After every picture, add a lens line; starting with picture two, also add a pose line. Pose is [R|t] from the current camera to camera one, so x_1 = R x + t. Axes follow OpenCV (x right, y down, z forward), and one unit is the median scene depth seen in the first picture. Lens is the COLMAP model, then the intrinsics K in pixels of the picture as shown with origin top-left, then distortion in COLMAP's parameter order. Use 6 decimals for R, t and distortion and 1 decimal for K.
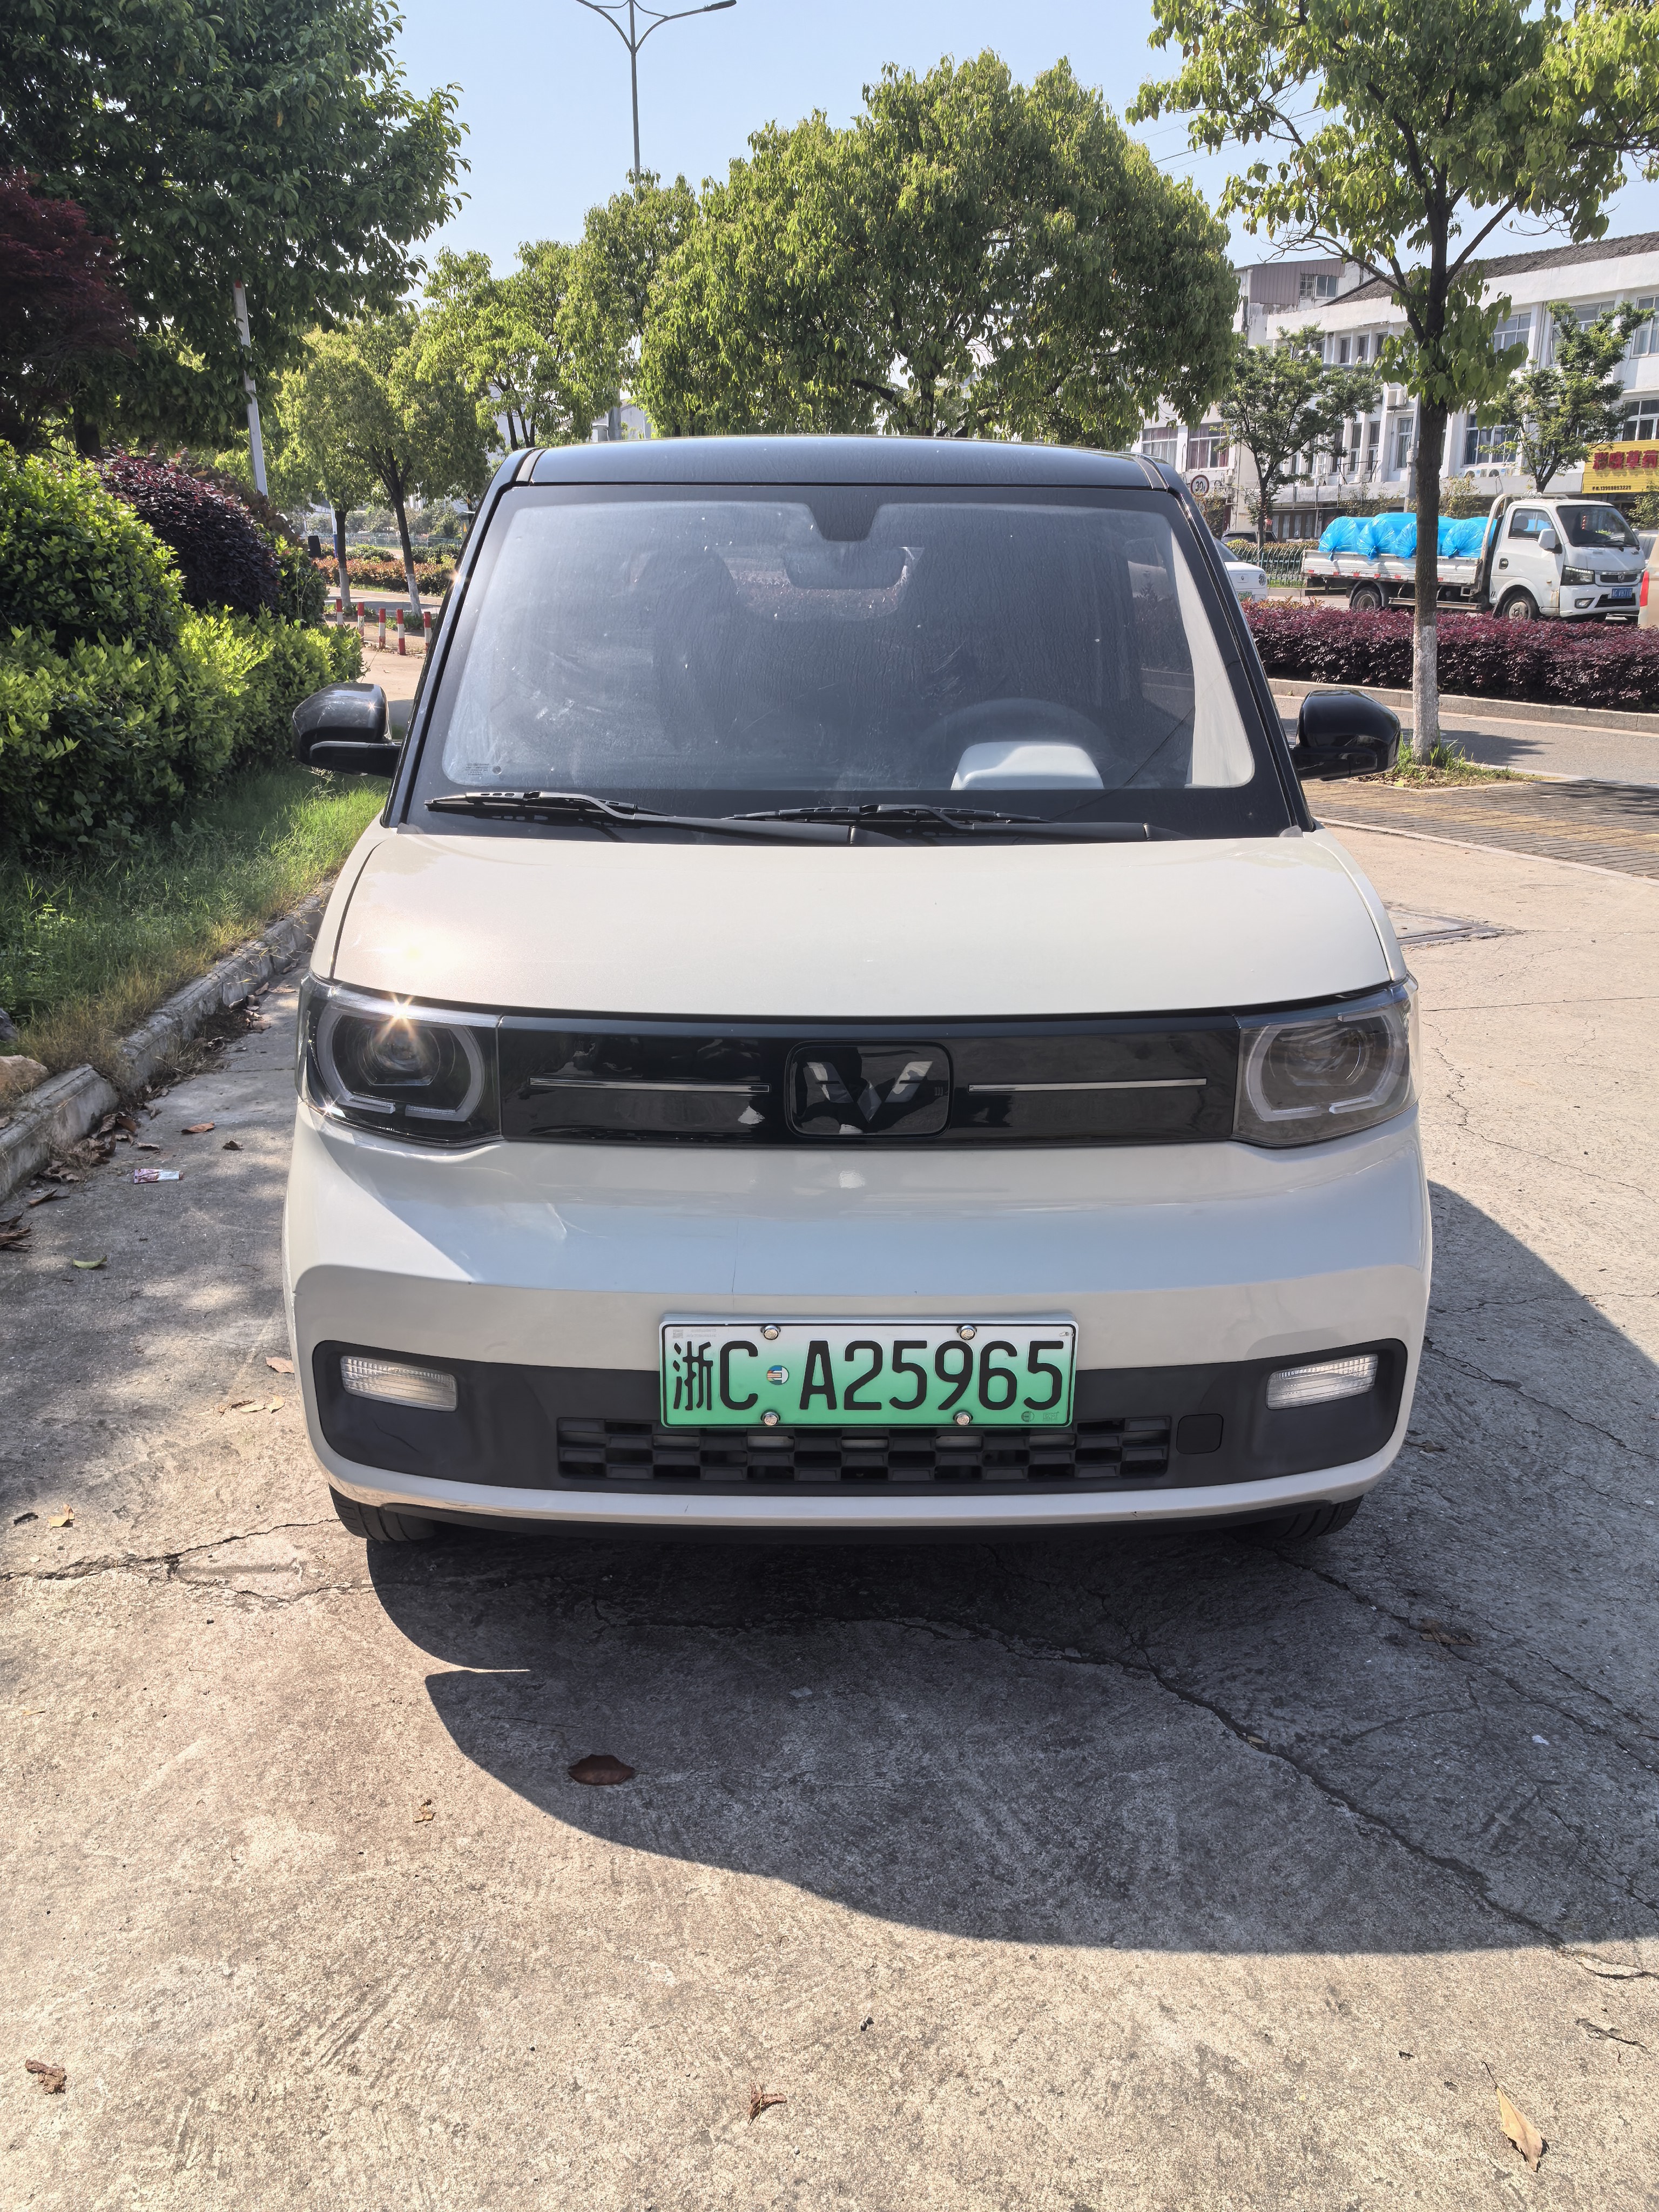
lens RADIAL K [[1753.2, 0, 775.6], [0, 1753.2, 1100.5], [0, 0, 1]] dist [0.051273, -0.074535]
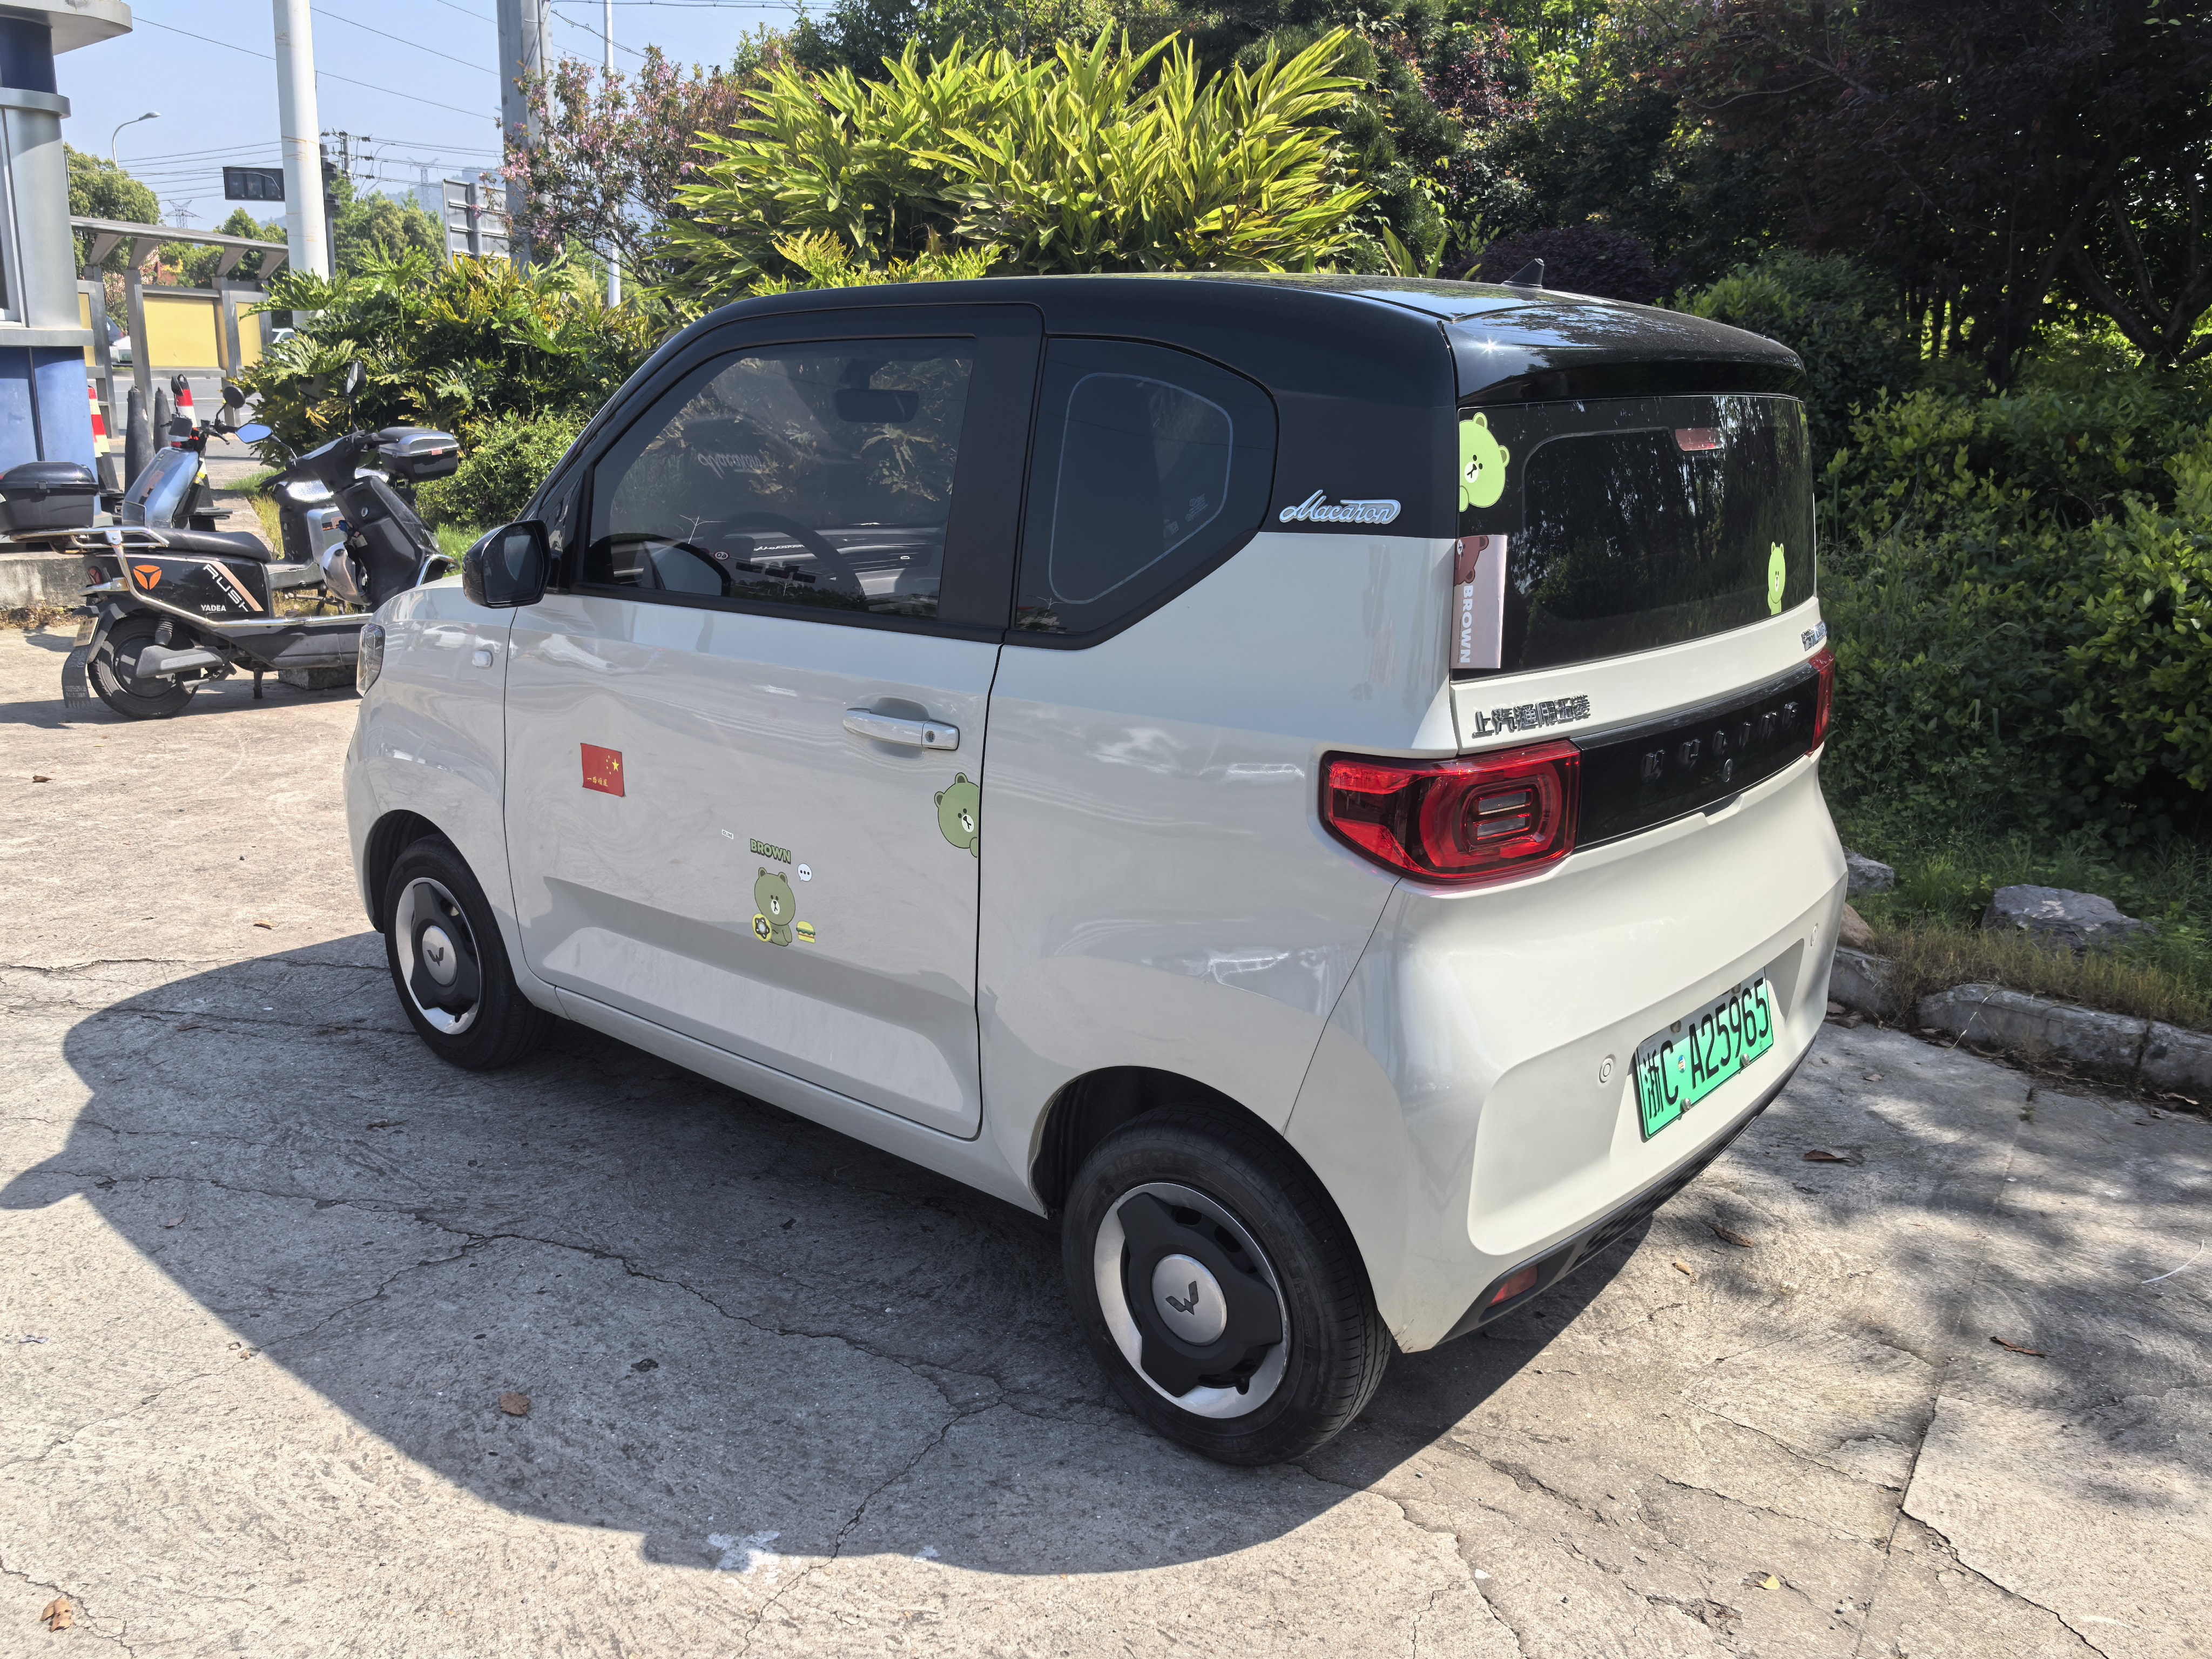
lens RADIAL K [[1753.2, 0, 1078.5], [0, 1753.2, 828.2], [0, 0, 1]] dist [0.051273, -0.074535]
pose [[-0.657765, 0.178969, -0.731653, 0.764436], [-0.250875, 0.863845, 0.436845, -0.522900], [0.710216, 0.470895, -0.523308, 1.590011]]
